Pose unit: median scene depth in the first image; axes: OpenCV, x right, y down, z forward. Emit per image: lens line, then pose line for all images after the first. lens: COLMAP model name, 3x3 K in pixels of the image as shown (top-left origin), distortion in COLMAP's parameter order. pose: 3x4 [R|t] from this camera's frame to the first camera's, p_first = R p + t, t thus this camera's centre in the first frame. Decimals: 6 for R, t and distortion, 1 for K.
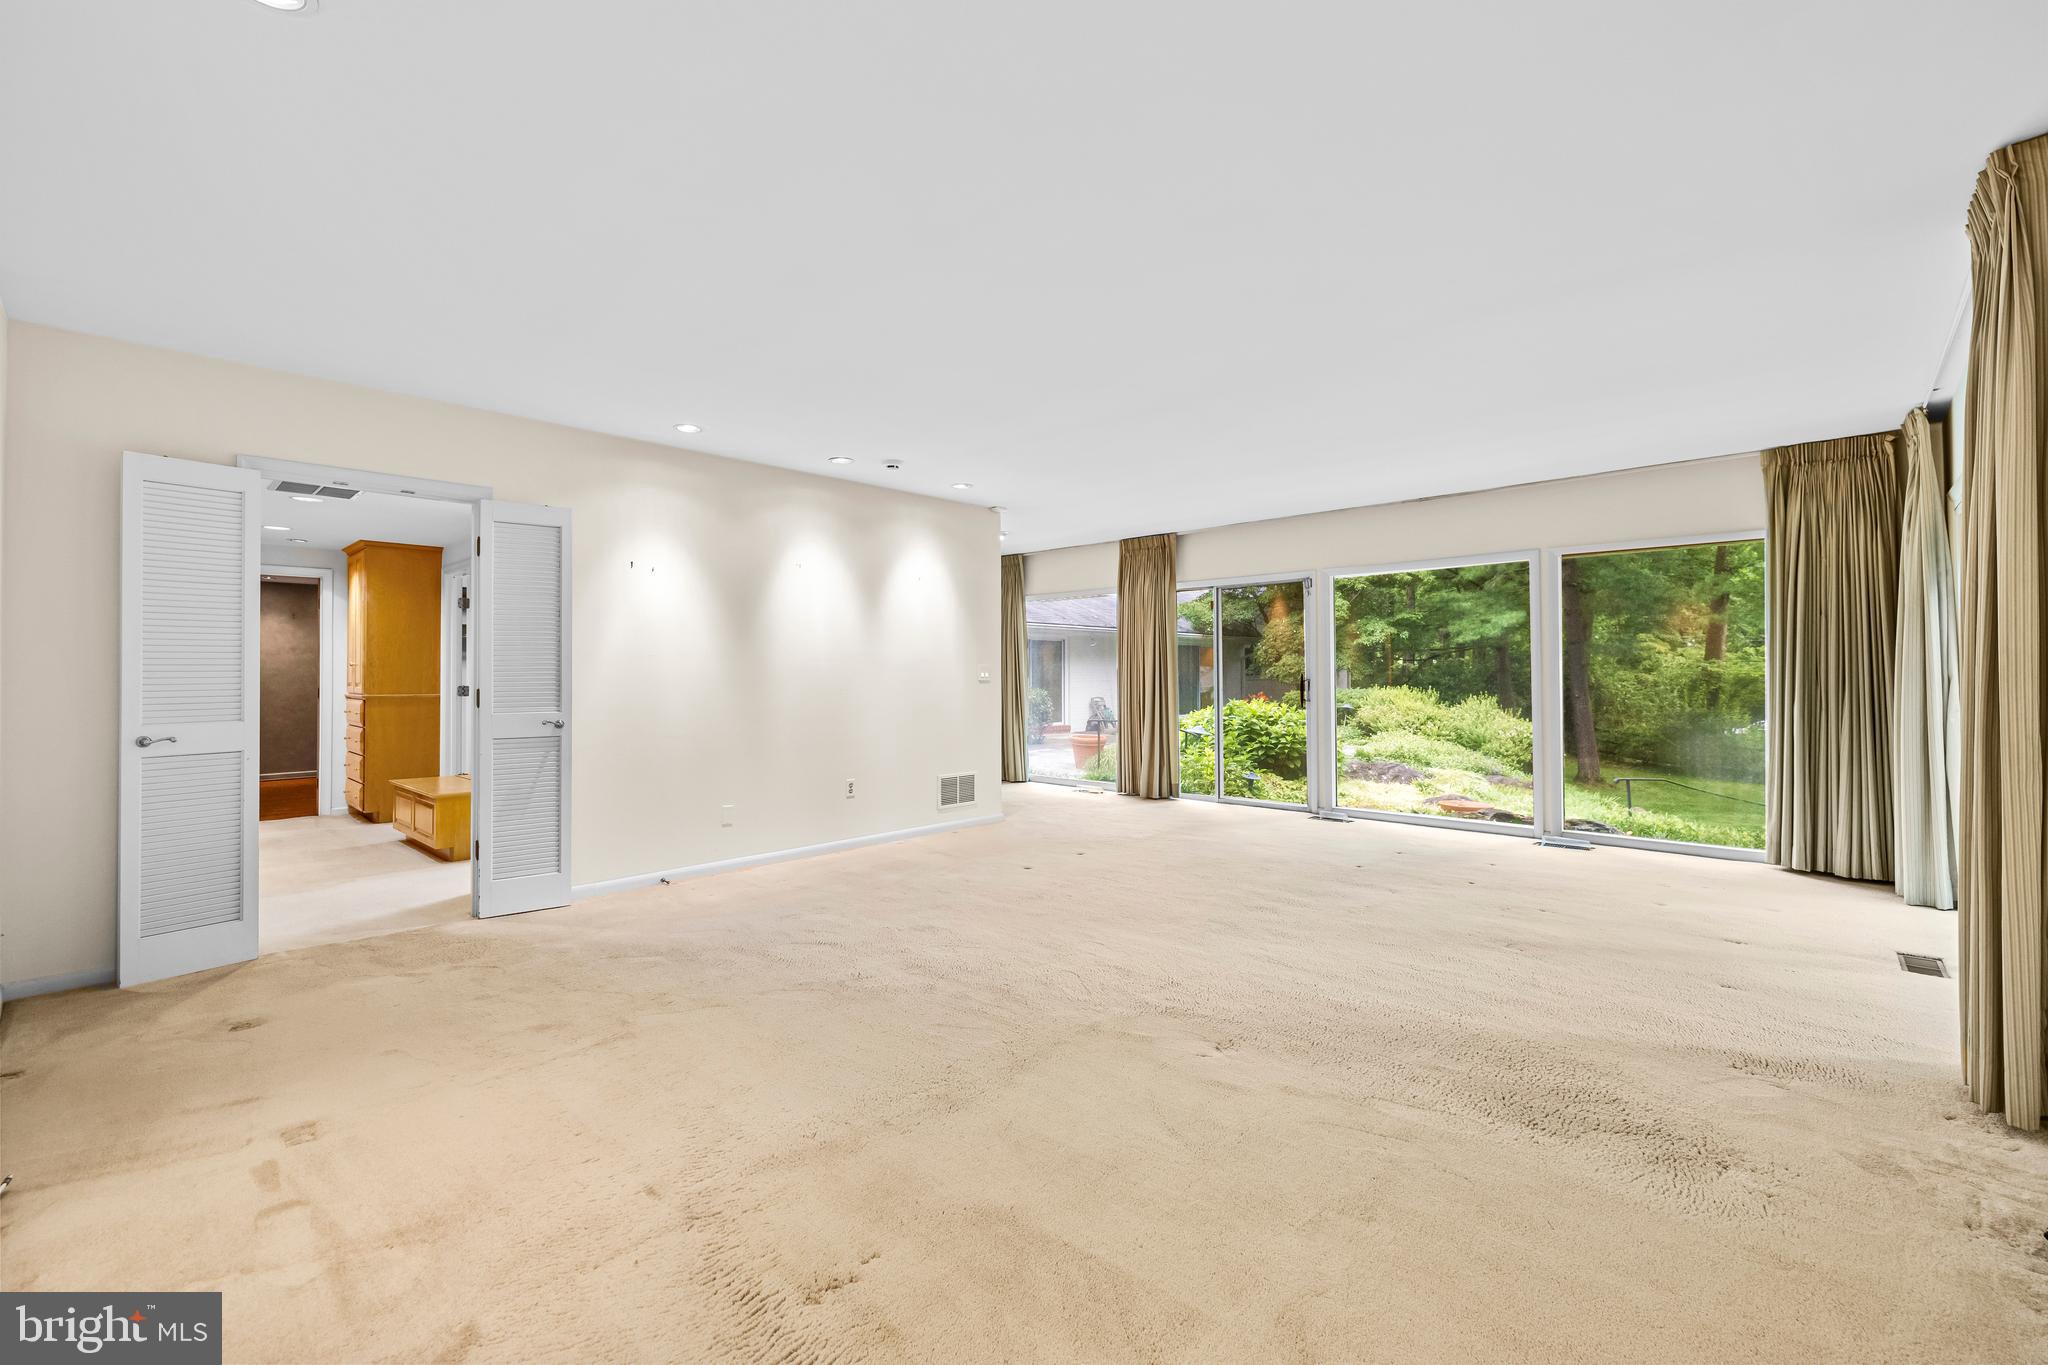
lens RADIAL K [[862.0, 0, 1019.7], [0, 862.0, 668.1], [0, 0, 1]] dist [0.005578, -0.000267]
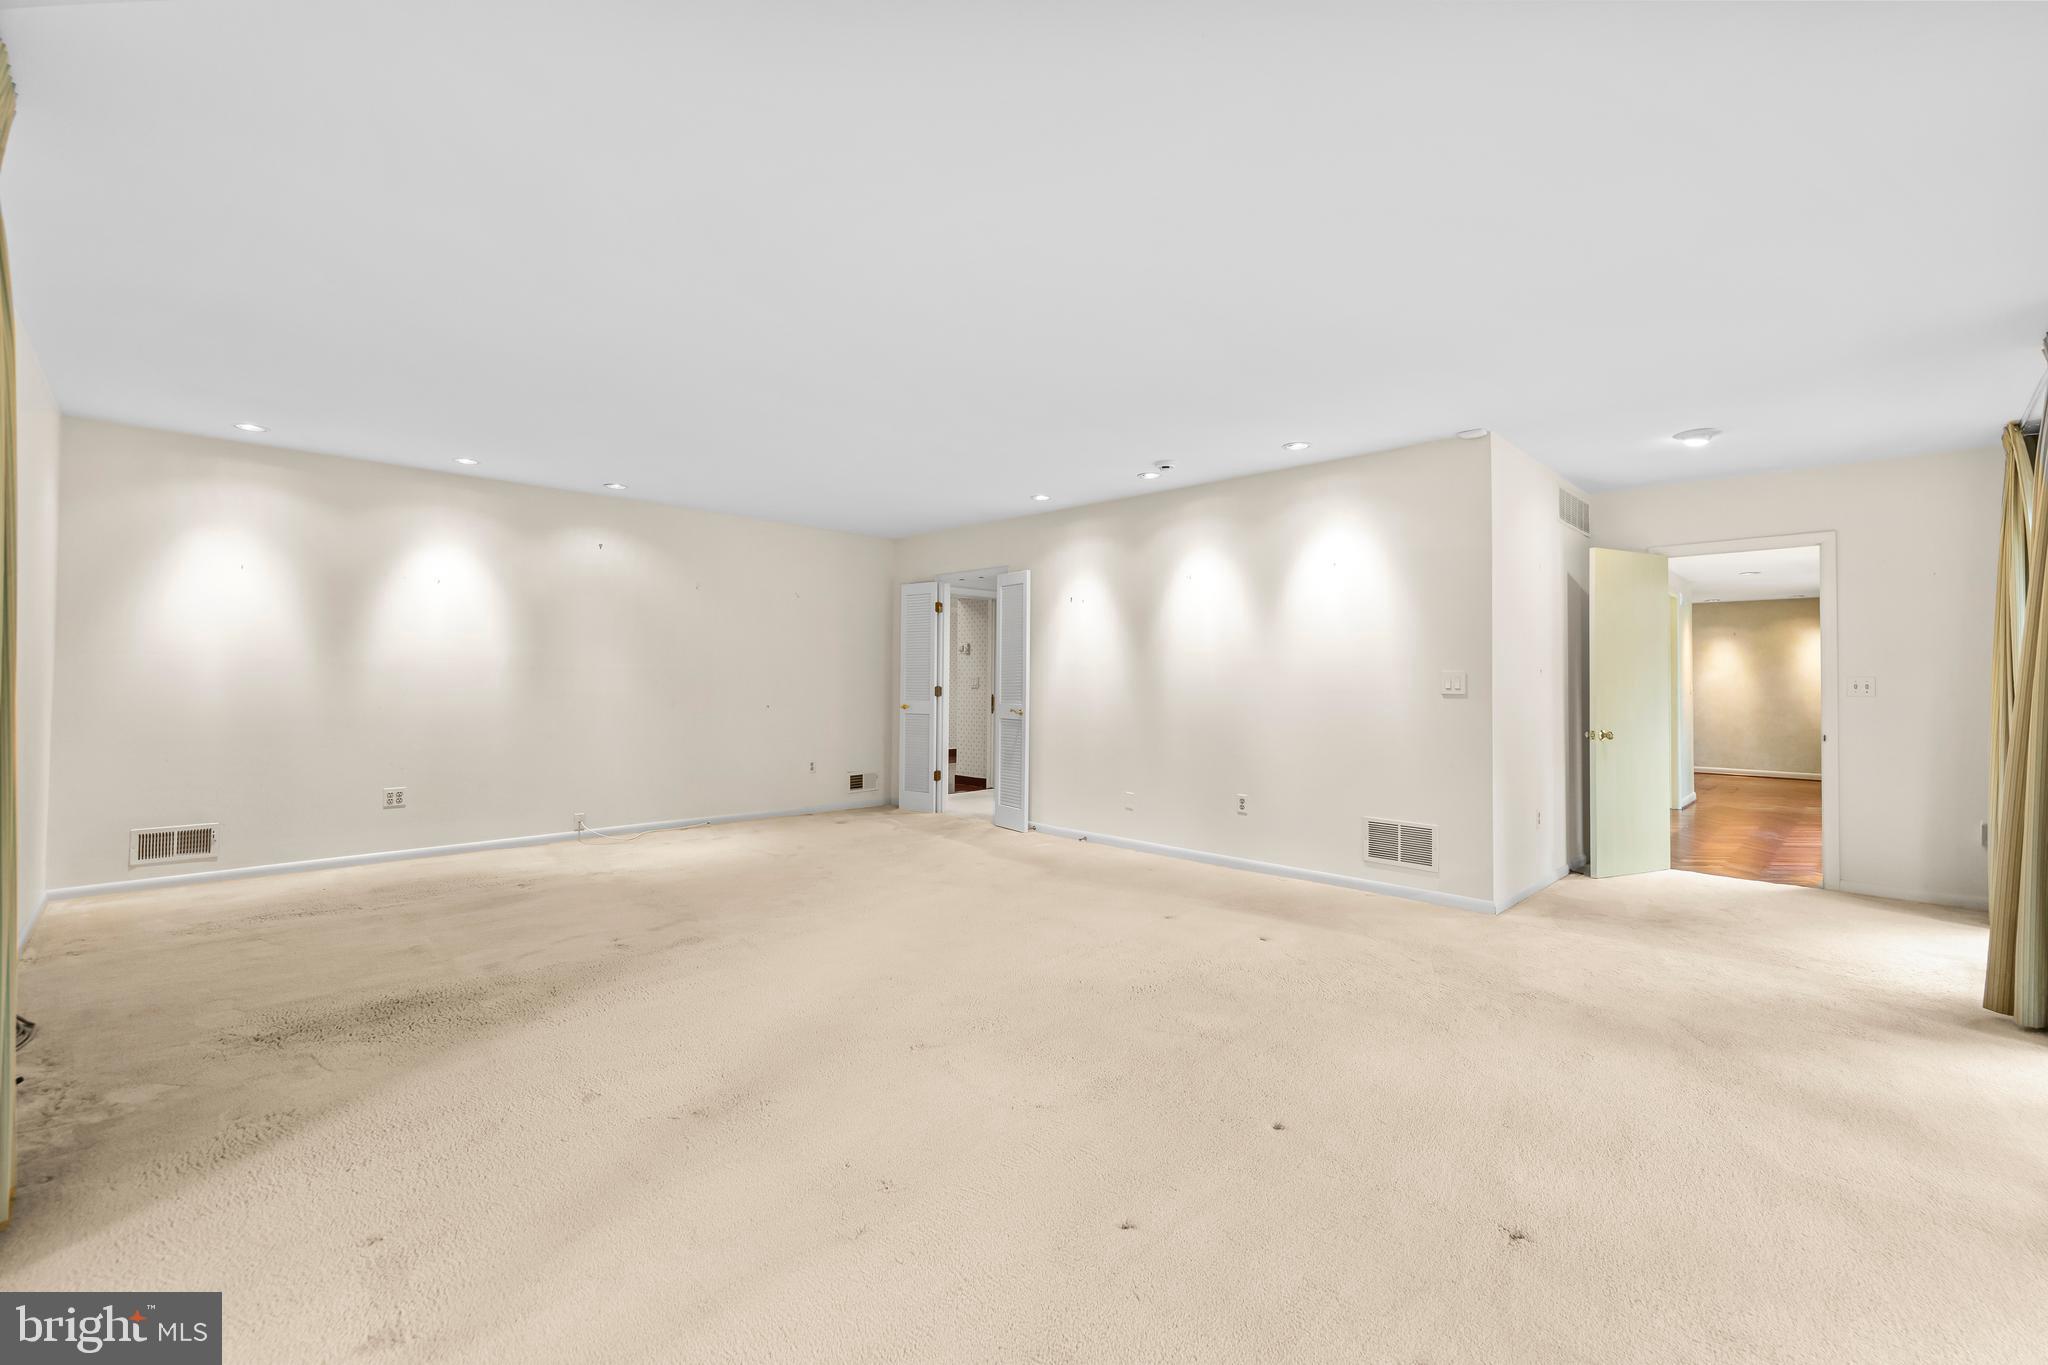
lens RADIAL K [[862.0, 0, 1021.5], [0, 862.0, 677.5], [0, 0, 1]] dist [0.005578, -0.000267]
pose [[-0.042315, 0.005389, -0.999090, 0.761331], [0.002597, 0.999983, 0.005284, -0.003992], [0.999101, -0.002371, -0.042328, 0.807783]]
